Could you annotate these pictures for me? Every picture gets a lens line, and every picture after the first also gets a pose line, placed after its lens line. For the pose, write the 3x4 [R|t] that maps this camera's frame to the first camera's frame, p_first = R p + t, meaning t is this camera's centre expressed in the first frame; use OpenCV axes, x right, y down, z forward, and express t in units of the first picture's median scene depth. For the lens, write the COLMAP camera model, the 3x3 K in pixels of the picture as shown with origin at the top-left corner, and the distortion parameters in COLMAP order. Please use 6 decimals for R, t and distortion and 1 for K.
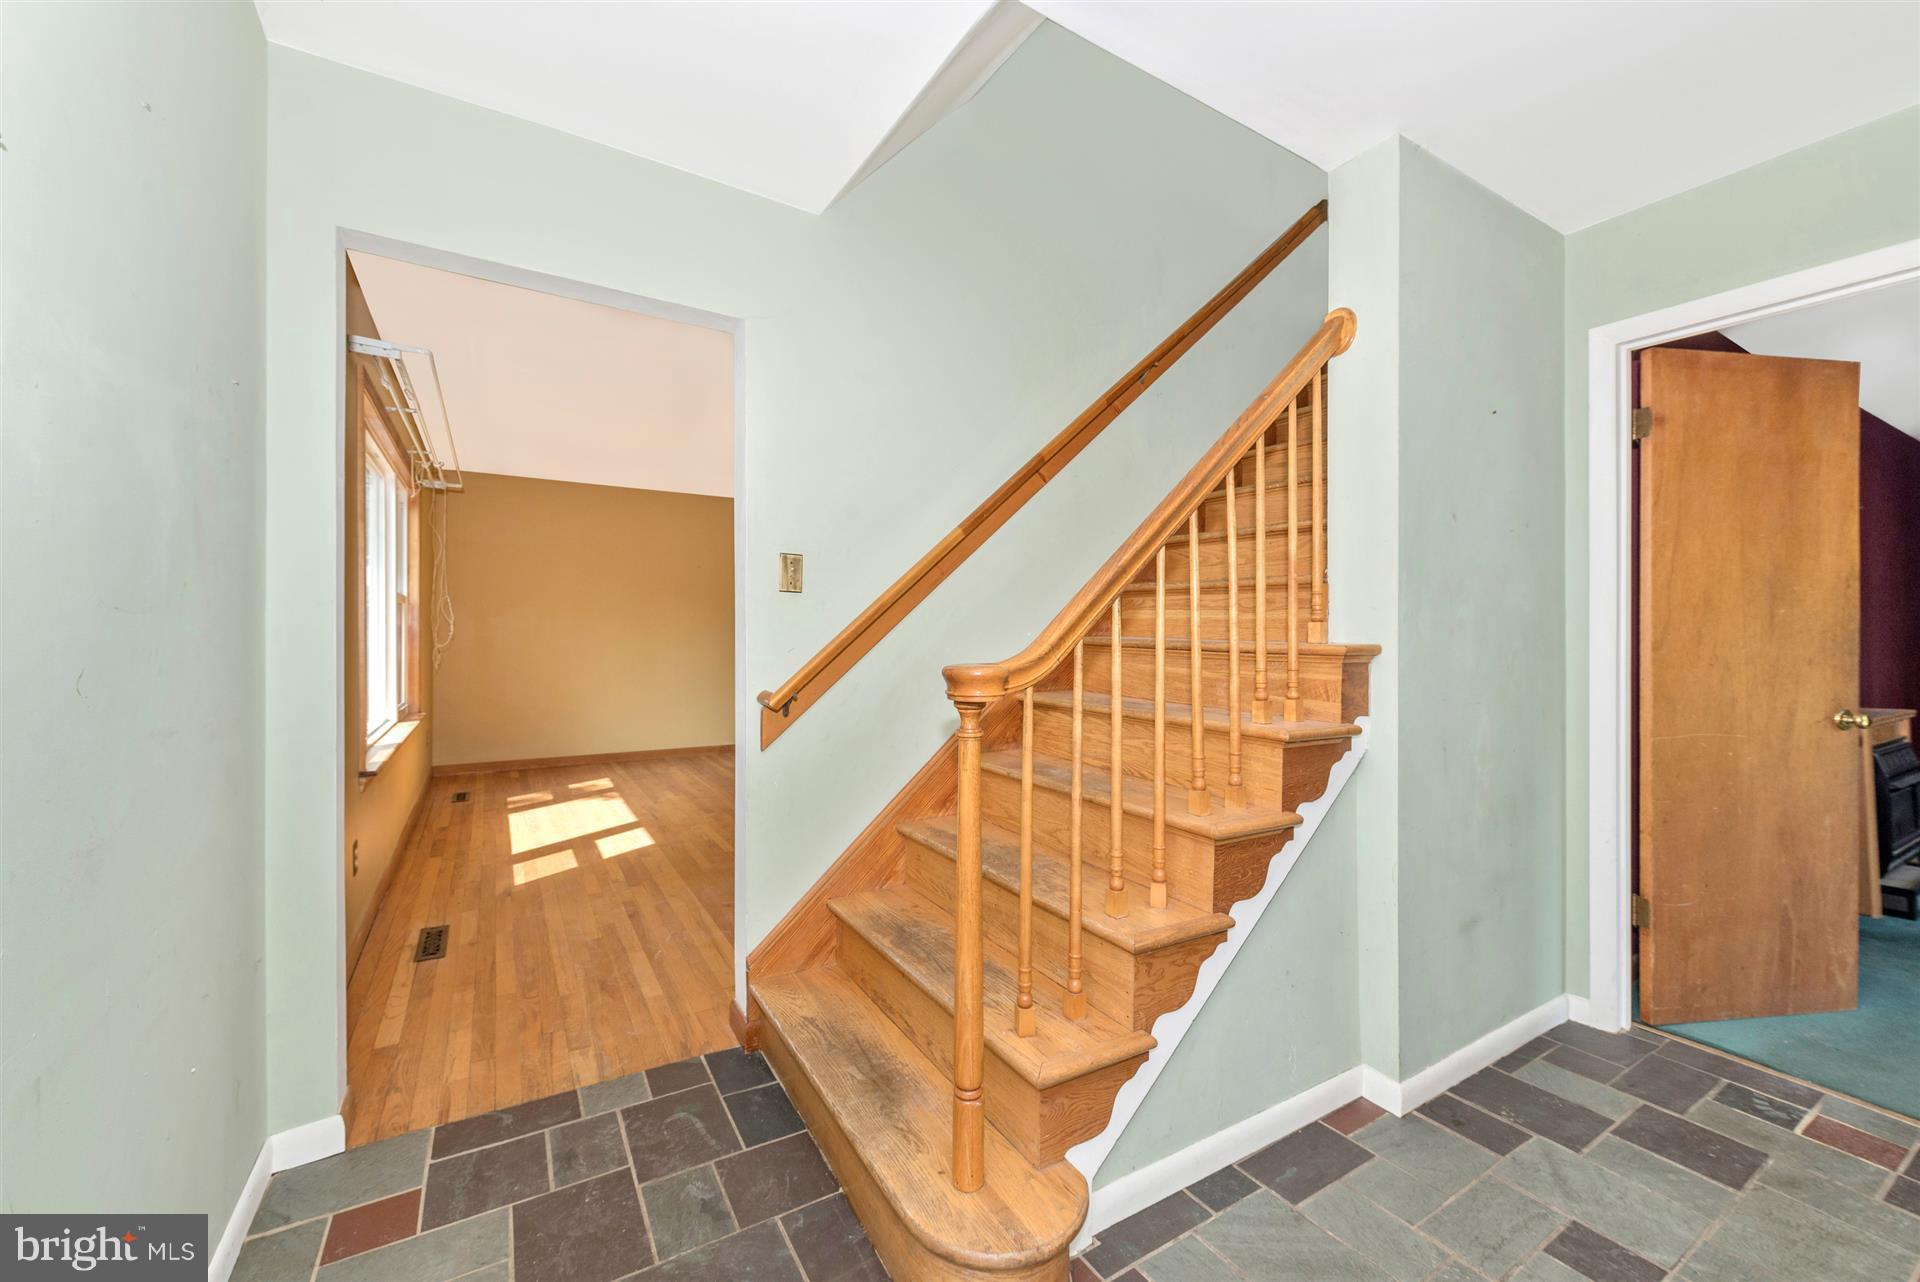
lens RADIAL K [[780.6, 0, 962.1], [0, 780.6, 633.8], [0, 0, 1]] dist [0.001313, 0.000025]
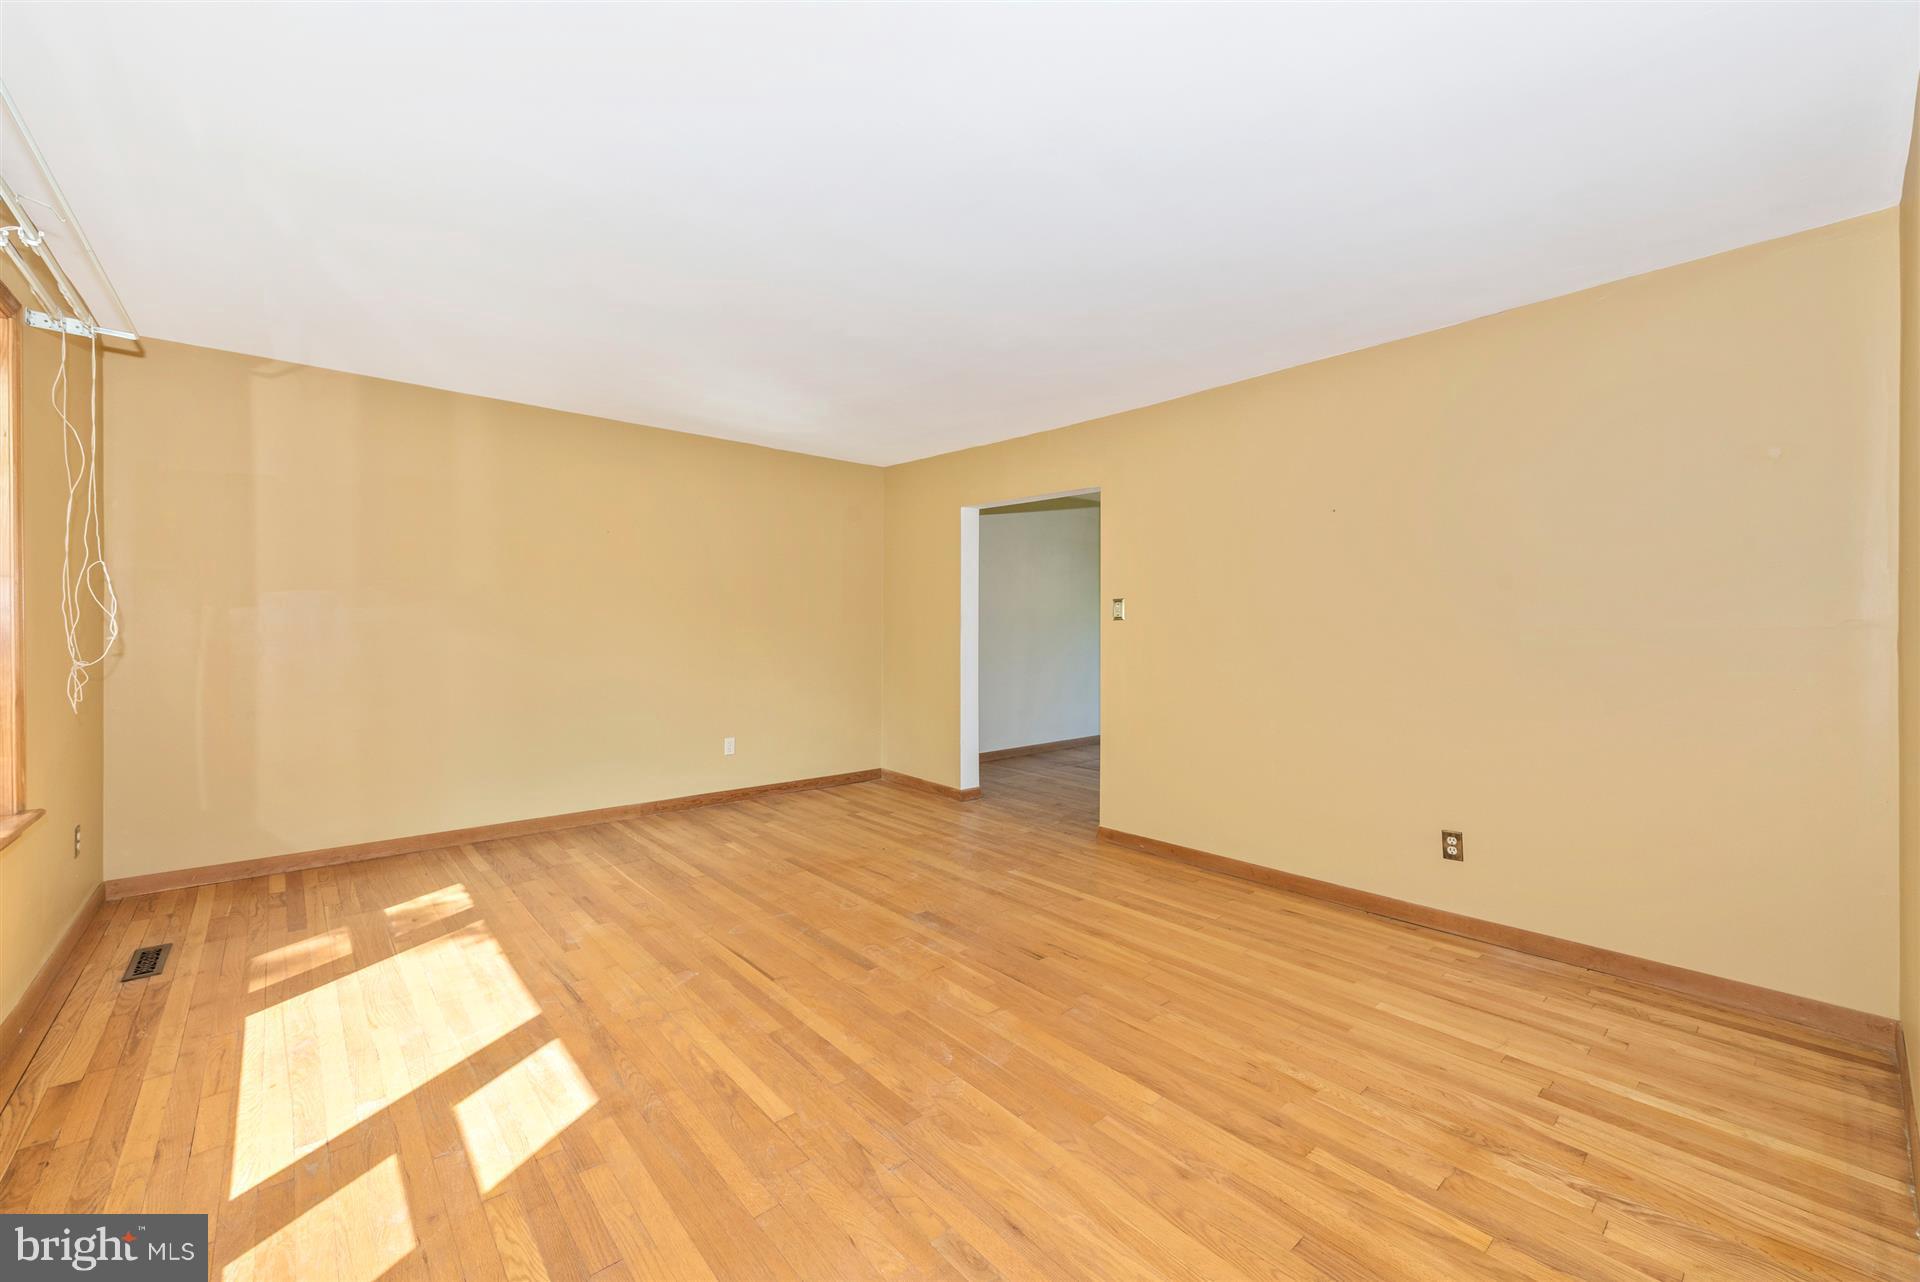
lens RADIAL K [[780.6, 0, 961.7], [0, 780.6, 632.7], [0, 0, 1]] dist [0.001313, 0.000025]
pose [[0.985311, -0.005040, 0.170696, -0.213788], [0.003511, 0.999951, 0.009261, -0.006211], [-0.170734, -0.008526, 0.985280, 0.424402]]
